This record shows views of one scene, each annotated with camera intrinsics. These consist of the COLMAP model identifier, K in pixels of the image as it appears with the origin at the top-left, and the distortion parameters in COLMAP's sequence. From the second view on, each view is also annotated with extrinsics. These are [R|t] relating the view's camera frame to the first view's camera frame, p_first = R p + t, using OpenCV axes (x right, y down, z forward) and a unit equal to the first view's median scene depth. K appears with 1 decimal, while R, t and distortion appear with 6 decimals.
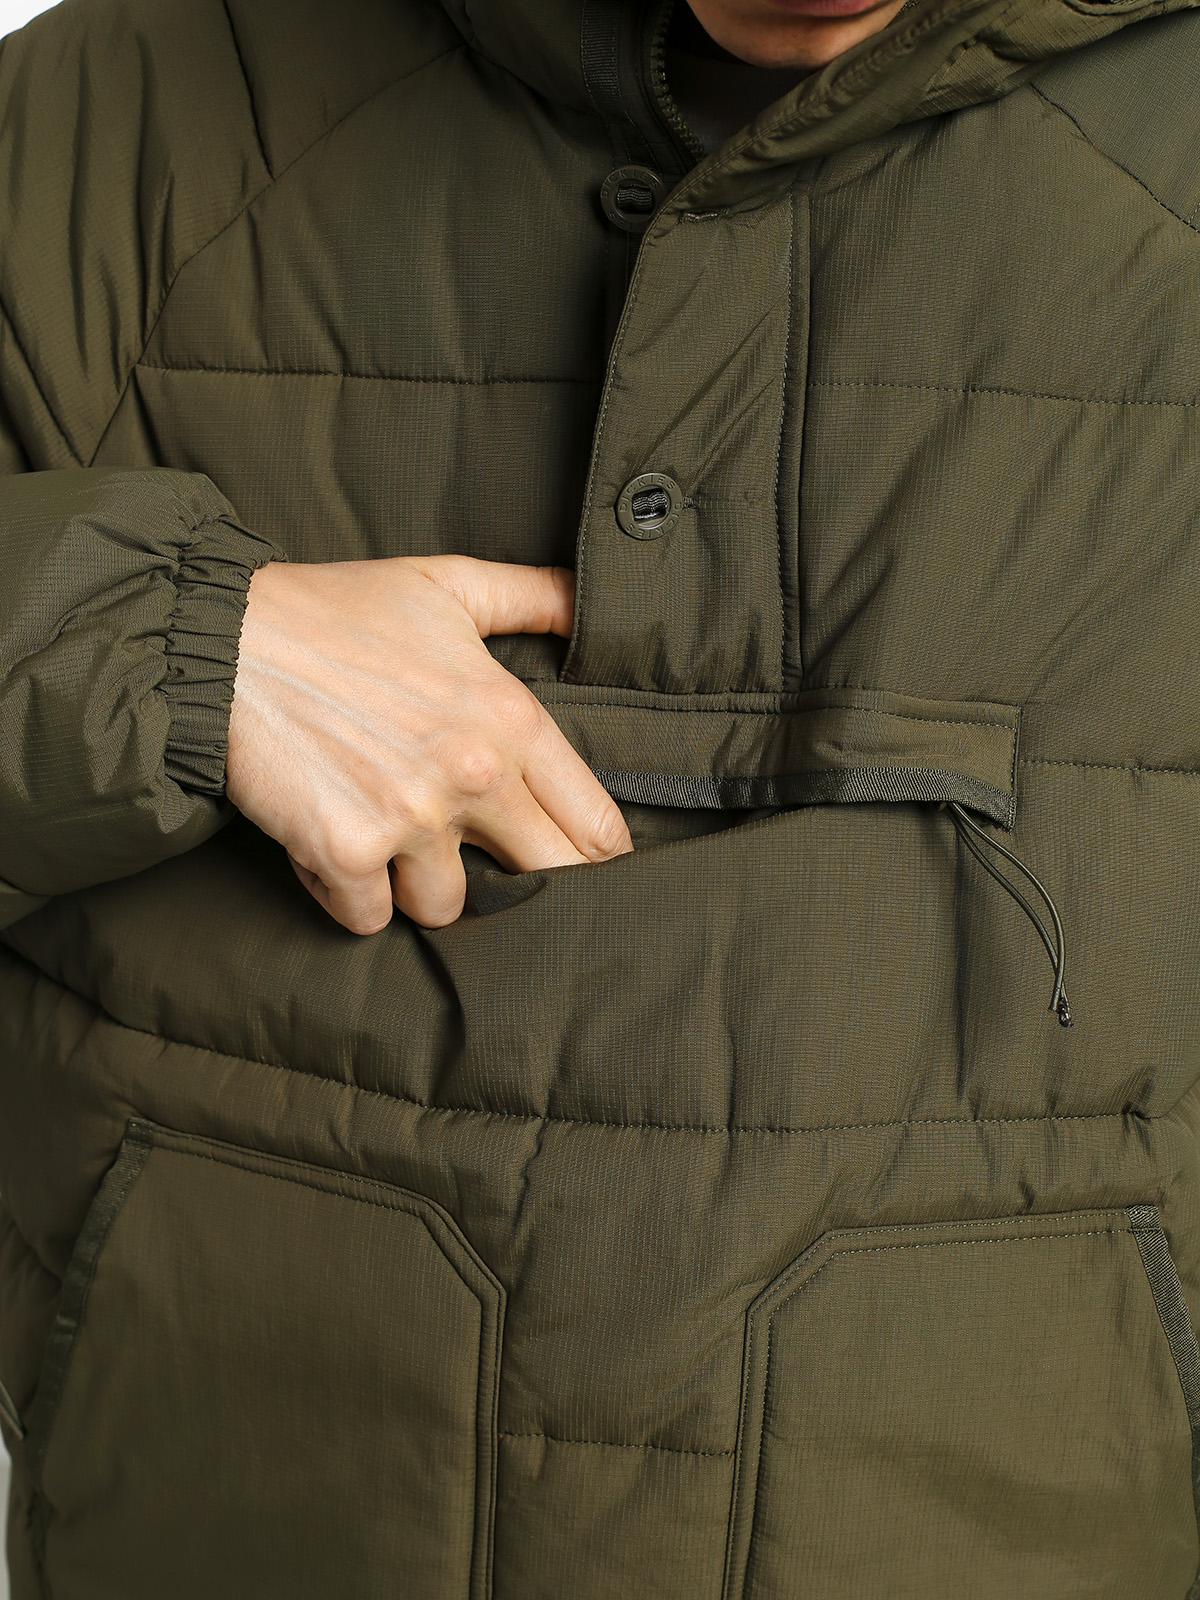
lens RADIAL K [[2452.7, 0, 600.0], [0, 2452.7, 800.0], [0, 0, 1]] dist [0.318707, -0.001555]
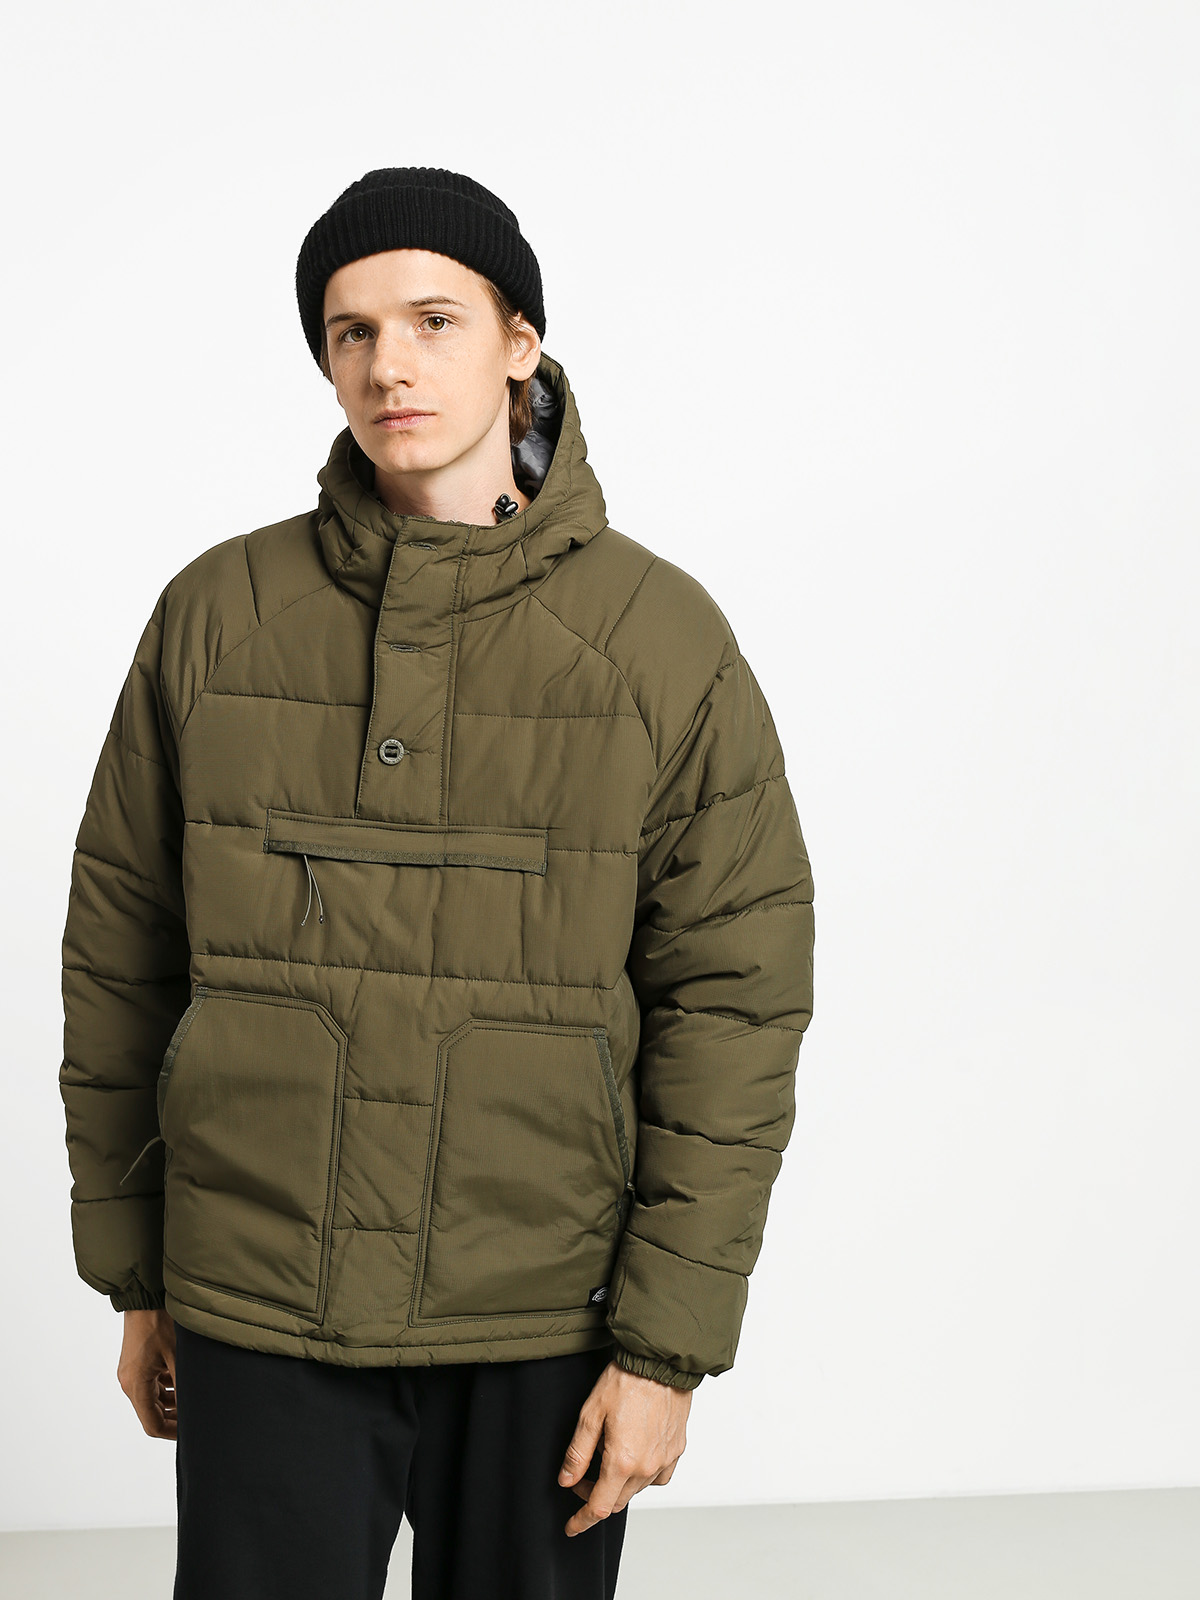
lens RADIAL K [[2452.7, 0, 600.0], [0, 2452.7, 800.0], [0, 0, 1]] dist [0.318707, -0.001555]
pose [[0.996871, 0.017499, 0.077082, 0.022927], [-0.006872, 0.990681, -0.136027, 0.294907], [-0.078744, 0.135072, 0.987702, -1.618794]]
